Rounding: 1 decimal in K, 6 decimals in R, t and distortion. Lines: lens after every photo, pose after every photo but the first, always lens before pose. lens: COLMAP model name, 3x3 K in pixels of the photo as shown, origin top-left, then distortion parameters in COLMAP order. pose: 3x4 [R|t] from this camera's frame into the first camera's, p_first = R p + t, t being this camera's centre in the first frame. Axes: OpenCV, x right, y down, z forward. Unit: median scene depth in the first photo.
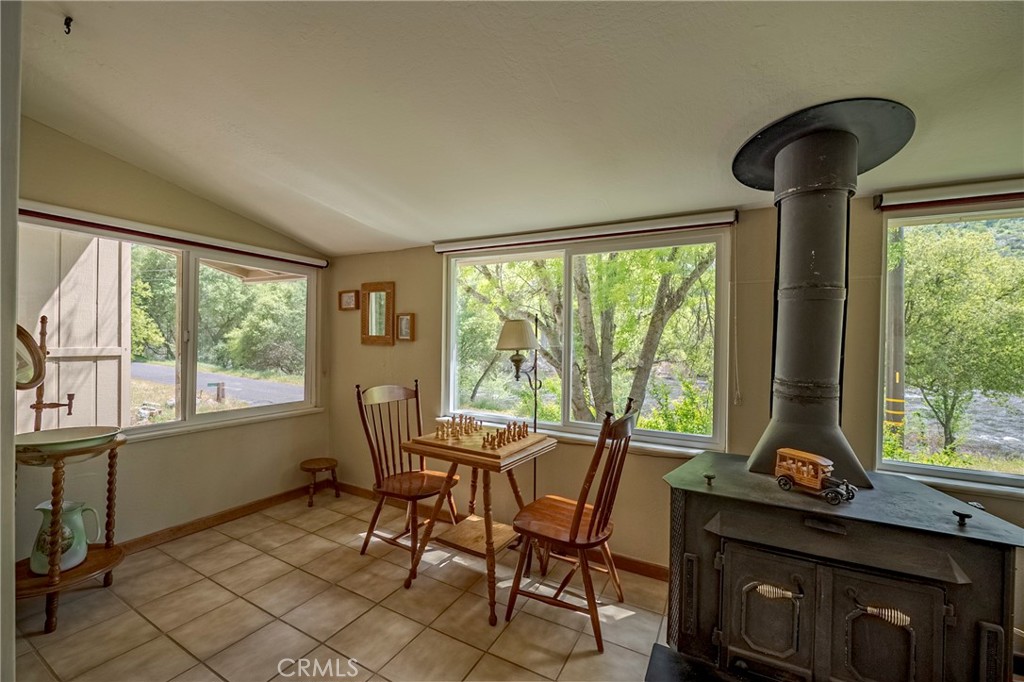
lens RADIAL K [[406.5, 0, 509.8], [0, 406.5, 340.5], [0, 0, 1]] dist [-0.012250, 0.000505]
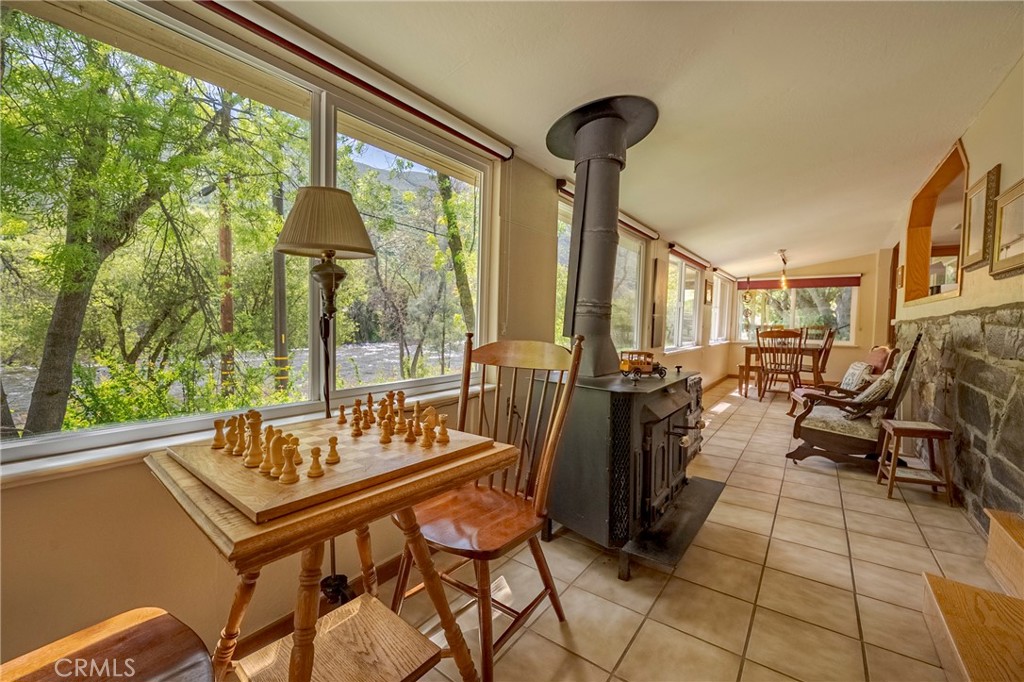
lens RADIAL K [[406.5, 0, 509.9], [0, 406.5, 344.7], [0, 0, 1]] dist [-0.012250, 0.000505]
pose [[0.153623, -0.067171, 0.985844, -0.513204], [-0.009095, 0.997548, 0.069386, 0.113530], [-0.988088, -0.019626, 0.152635, 0.851447]]
